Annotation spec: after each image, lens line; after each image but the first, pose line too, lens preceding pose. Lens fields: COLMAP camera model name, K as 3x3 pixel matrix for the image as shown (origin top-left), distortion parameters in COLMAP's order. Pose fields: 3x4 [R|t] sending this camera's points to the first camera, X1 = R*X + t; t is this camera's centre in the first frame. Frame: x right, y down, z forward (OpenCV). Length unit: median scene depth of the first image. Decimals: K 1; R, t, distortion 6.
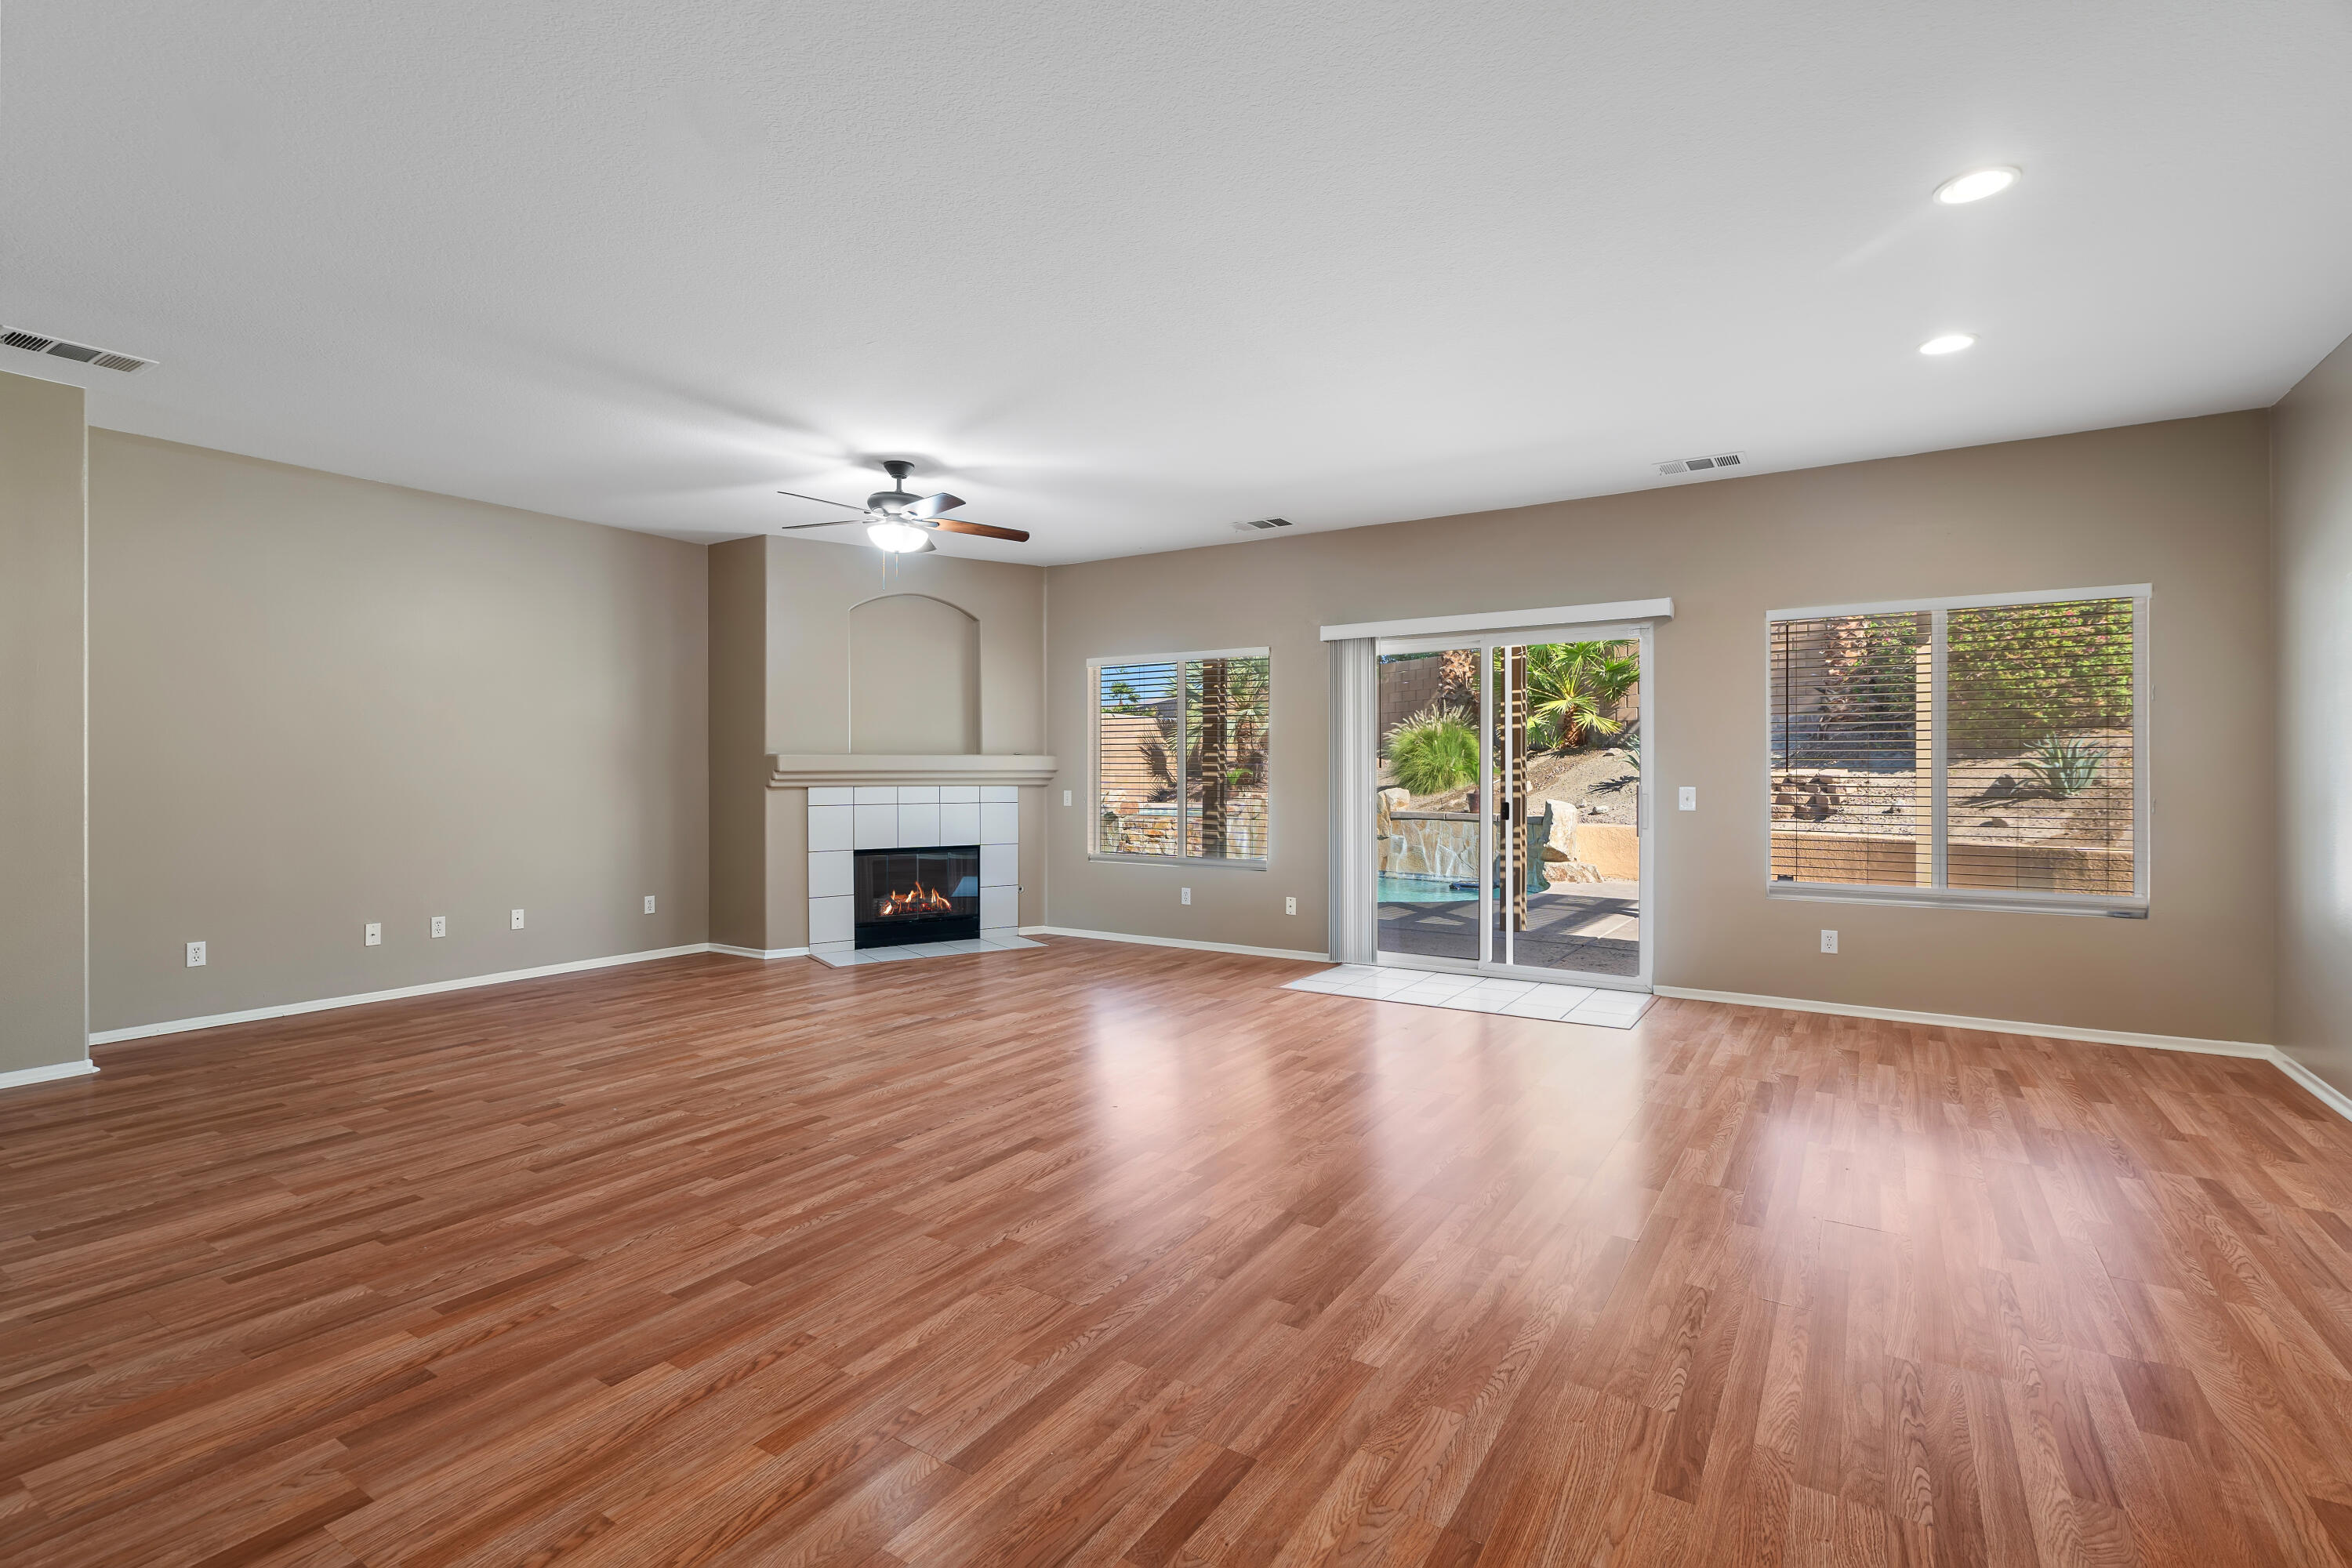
lens RADIAL K [[1092.0, 0, 1181.3], [0, 1092.0, 771.8], [0, 0, 1]] dist [-0.000859, 0.000573]
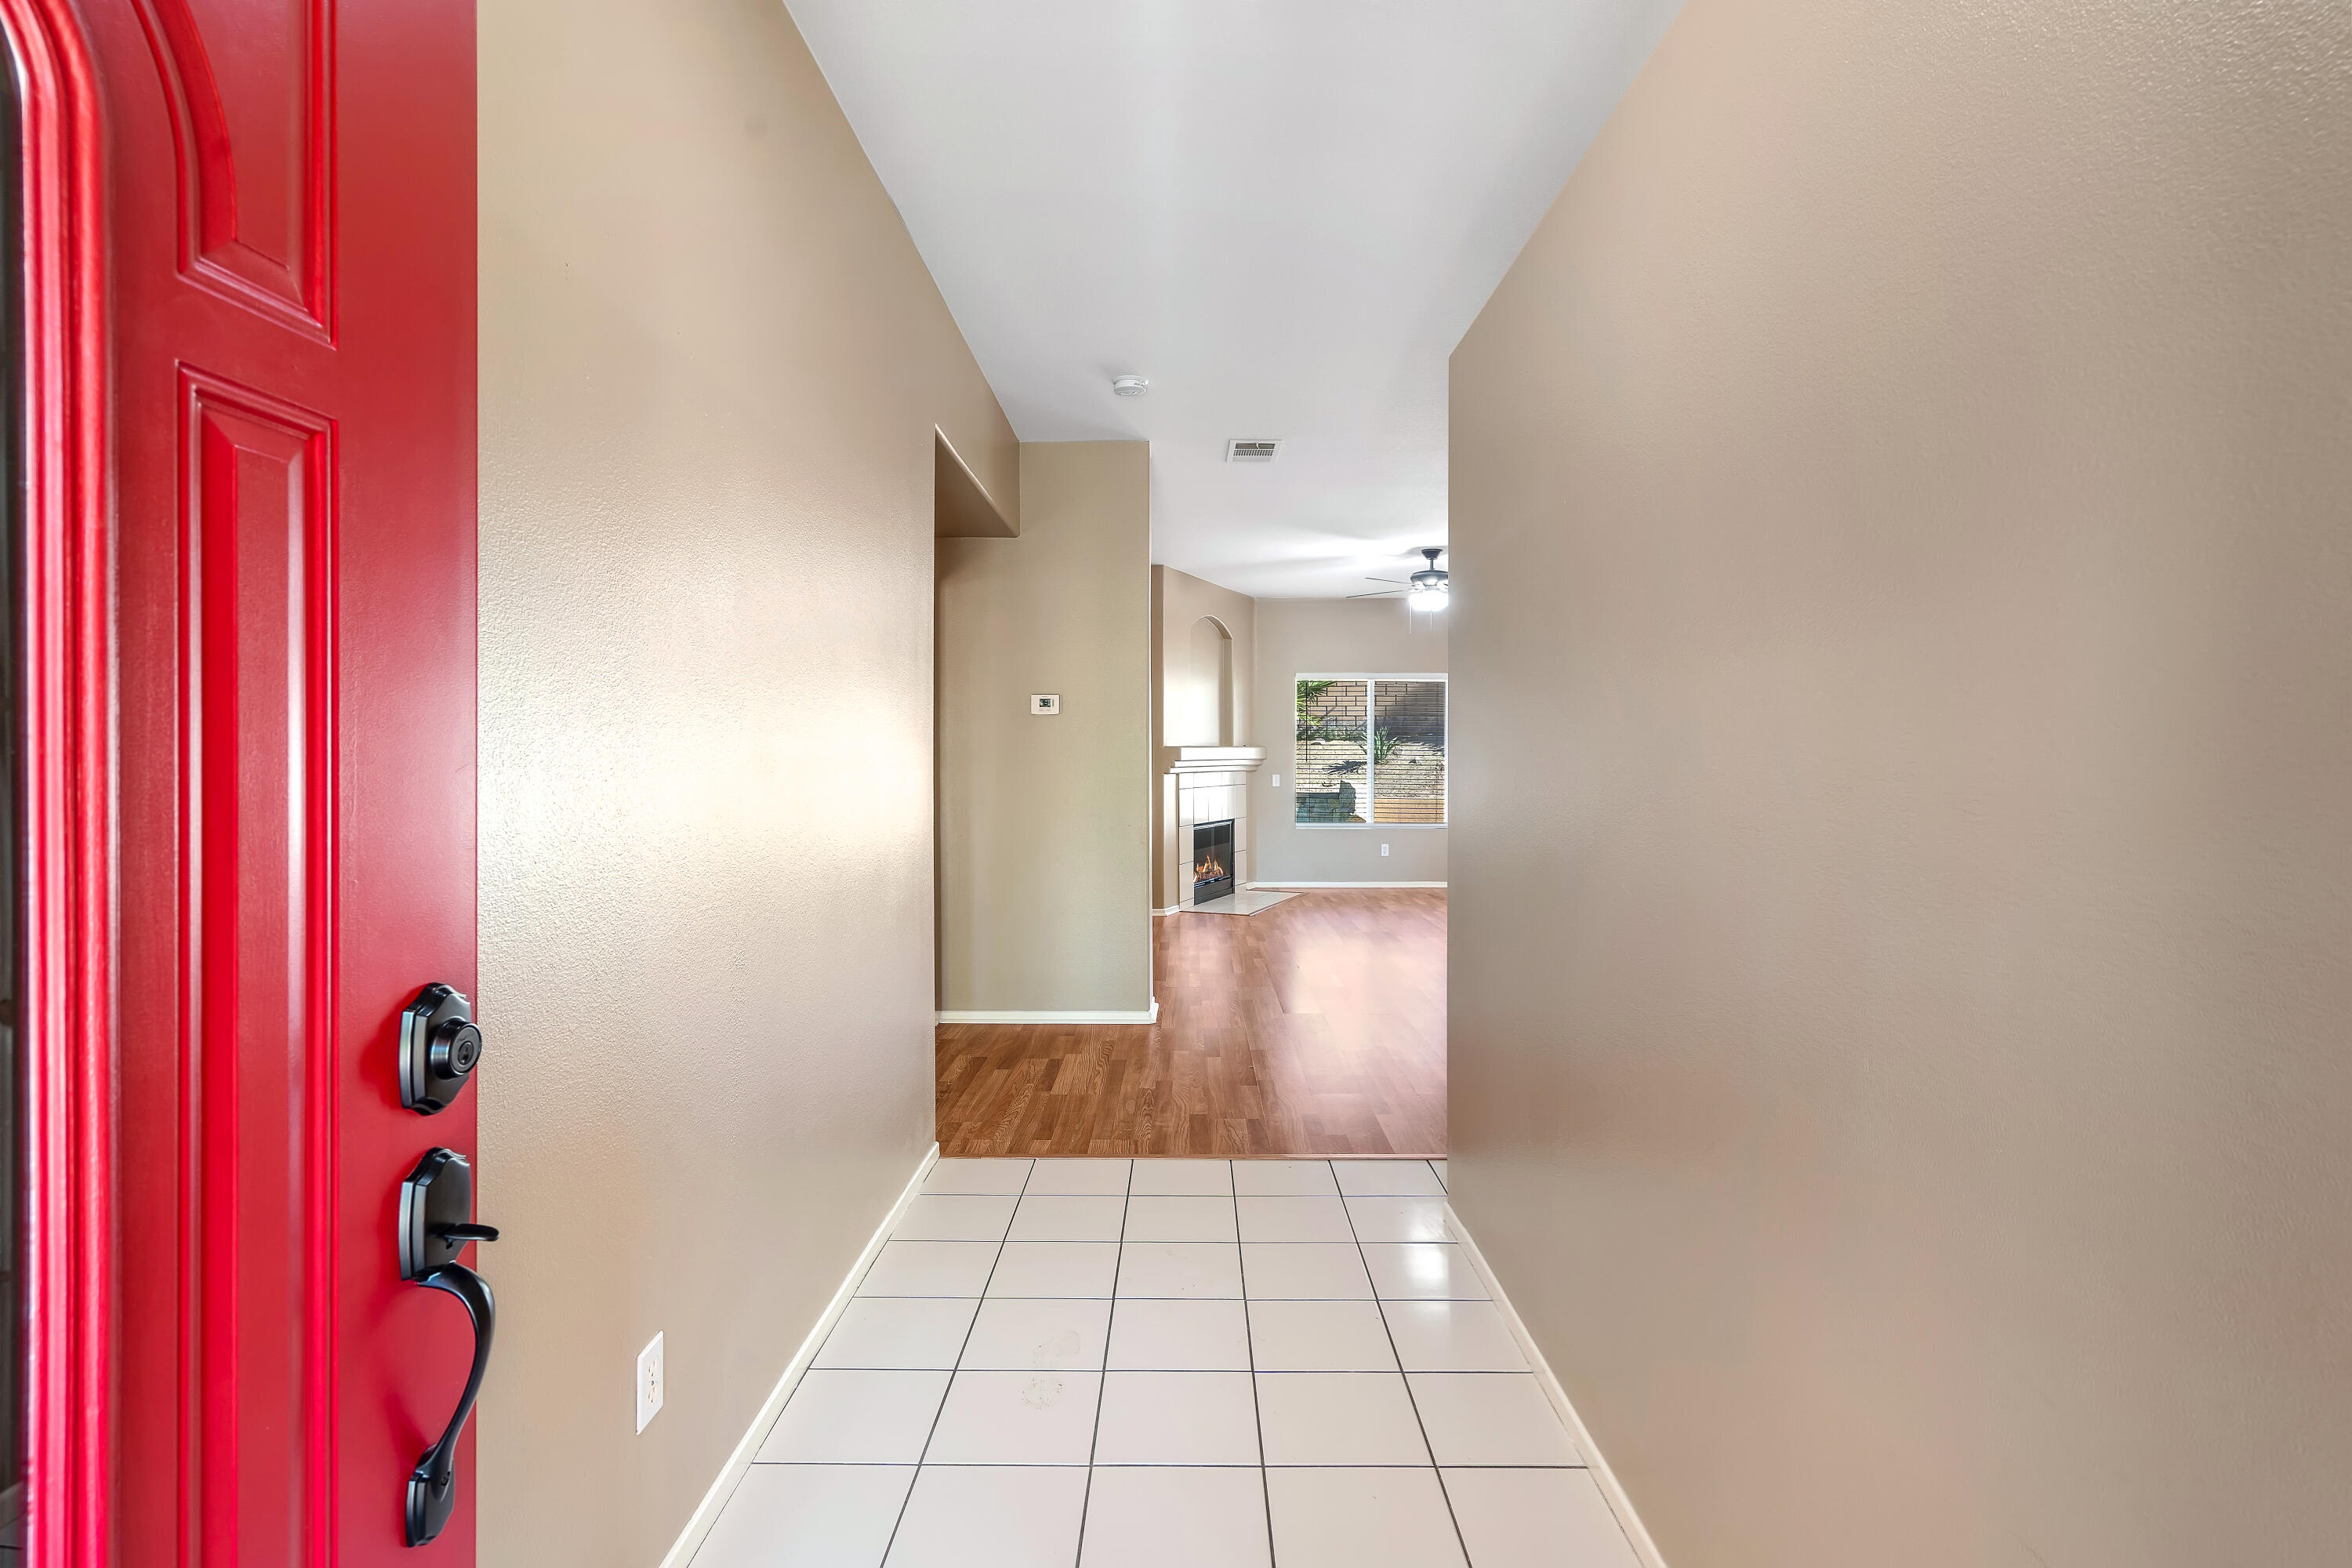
lens RADIAL K [[1122.9, 0, 1179.7], [0, 1122.9, 758.3], [0, 0, 1]] dist [0.000425, 0.000001]
pose [[0.839321, 0.000075, 0.543636, -2.213159], [-0.003443, 0.999981, 0.005178, -0.021355], [-0.543625, -0.006217, 0.839305, -0.122956]]
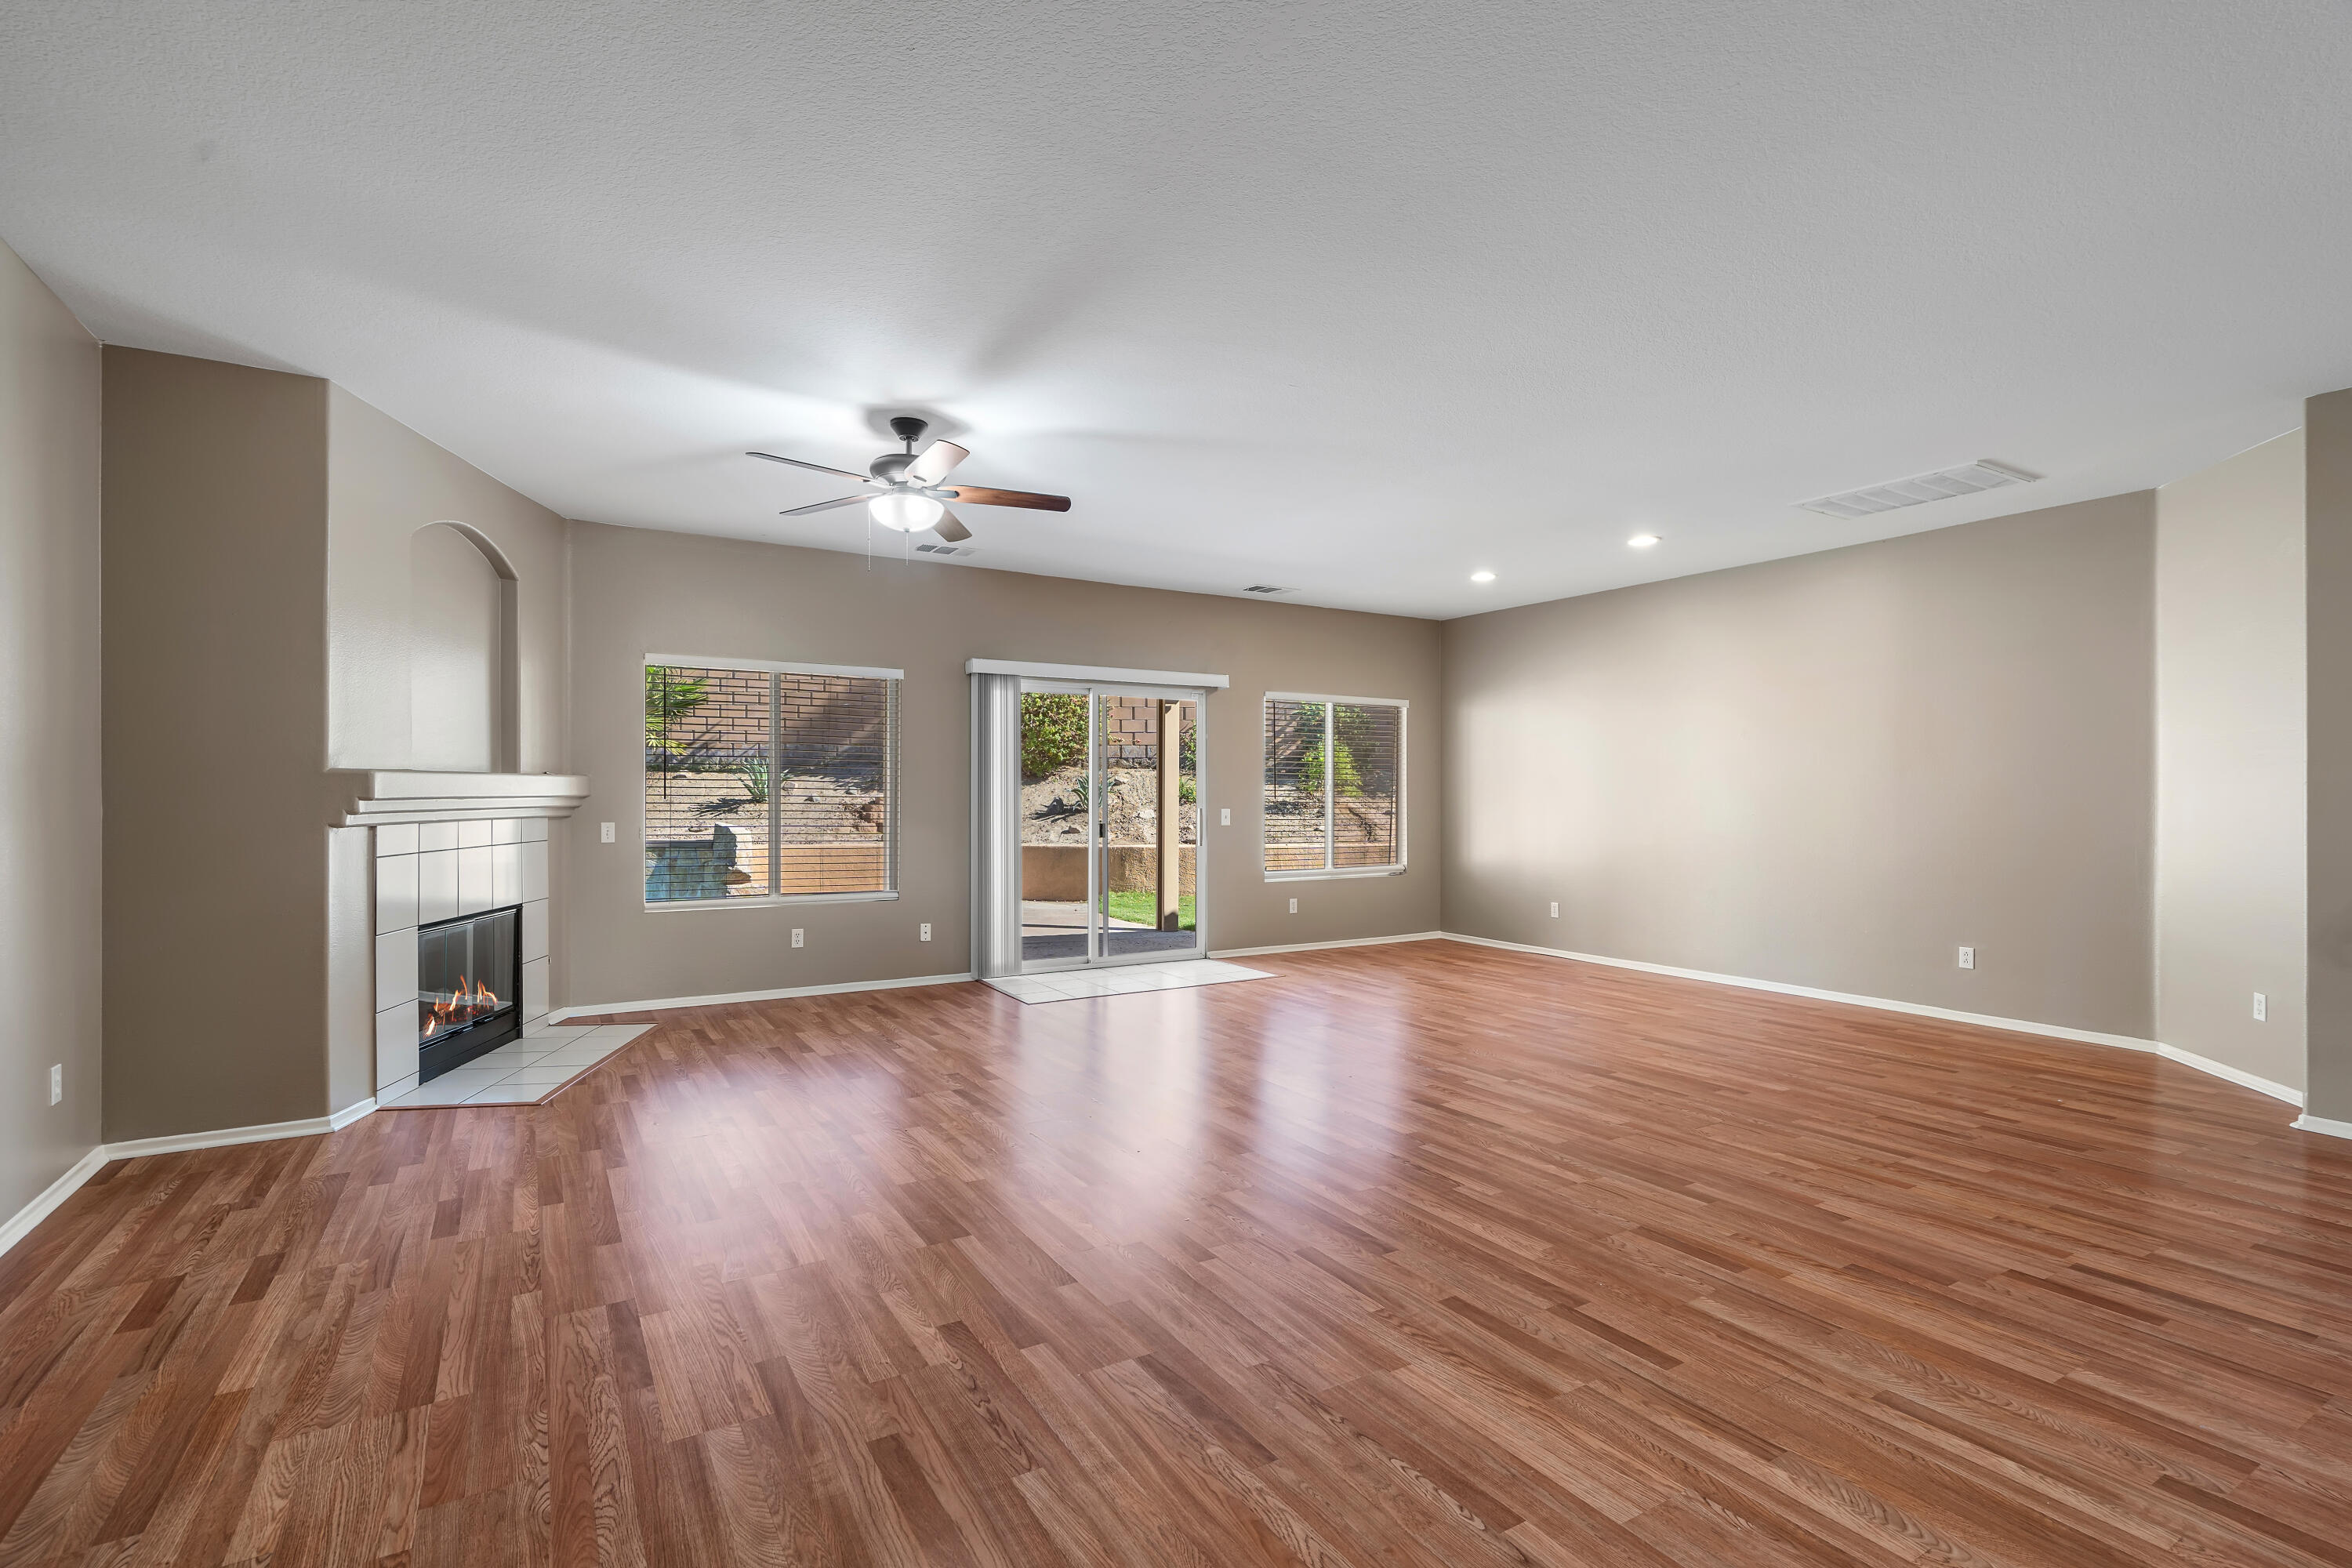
lens RADIAL K [[1092.0, 0, 1165.2], [0, 1092.0, 796.3], [0, 0, 1]] dist [-0.000859, 0.000573]
pose [[0.440747, -0.001342, 0.897630, -1.475256], [-0.004392, 0.999984, 0.003652, -0.013304], [-0.897621, -0.005551, 0.440734, 0.765614]]
